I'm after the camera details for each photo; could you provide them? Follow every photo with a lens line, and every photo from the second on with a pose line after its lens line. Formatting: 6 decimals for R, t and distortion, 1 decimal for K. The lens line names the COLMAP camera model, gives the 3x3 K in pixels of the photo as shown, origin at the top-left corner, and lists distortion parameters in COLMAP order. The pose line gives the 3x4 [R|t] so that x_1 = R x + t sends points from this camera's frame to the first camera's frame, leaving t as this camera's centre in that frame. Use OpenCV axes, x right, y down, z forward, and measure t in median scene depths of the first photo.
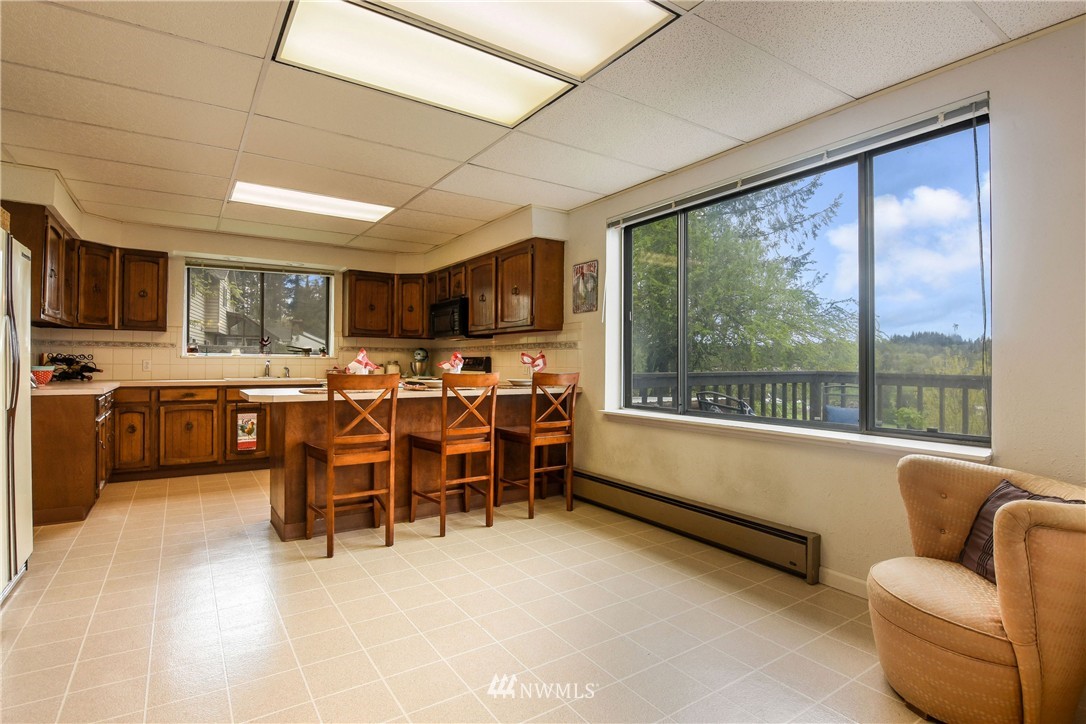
lens RADIAL K [[533.5, 0, 546.3], [0, 533.5, 360.1], [0, 0, 1]] dist [0.011549, -0.000005]
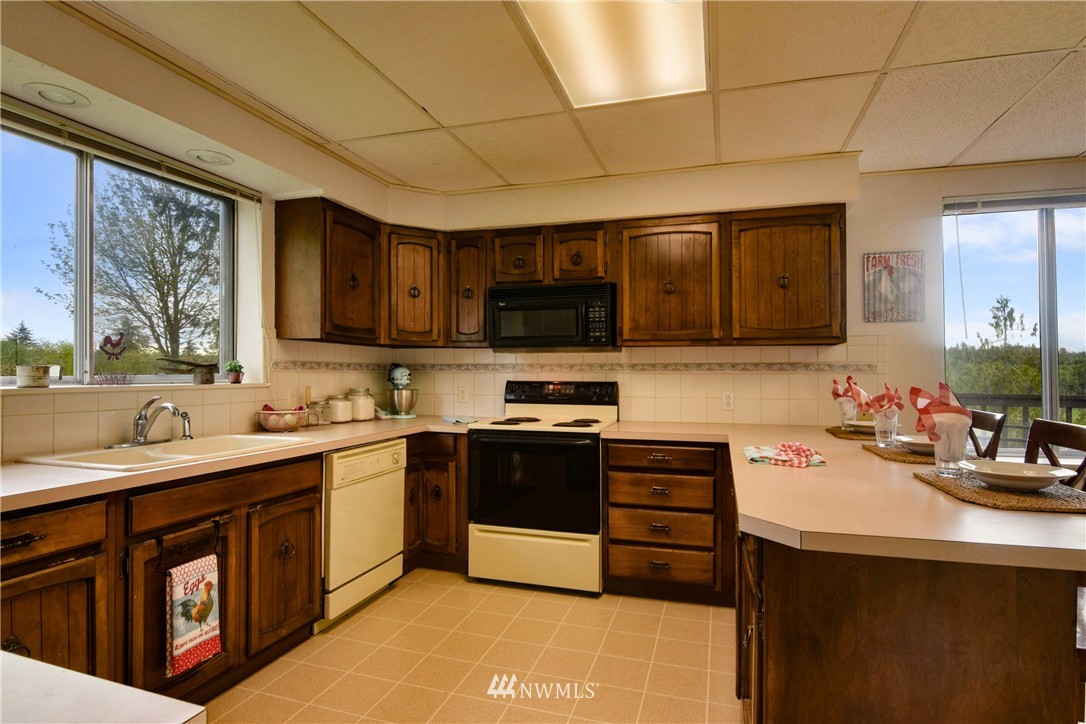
lens RADIAL K [[544.9, 0, 548.5], [0, 544.9, 366.3], [0, 0, 1]] dist [-0.003103, -0.000923]
pose [[0.775235, 0.003364, 0.631664, -0.607217], [-0.000094, 0.999986, -0.005210, -0.021696], [-0.631673, 0.003979, 0.775225, 0.595686]]
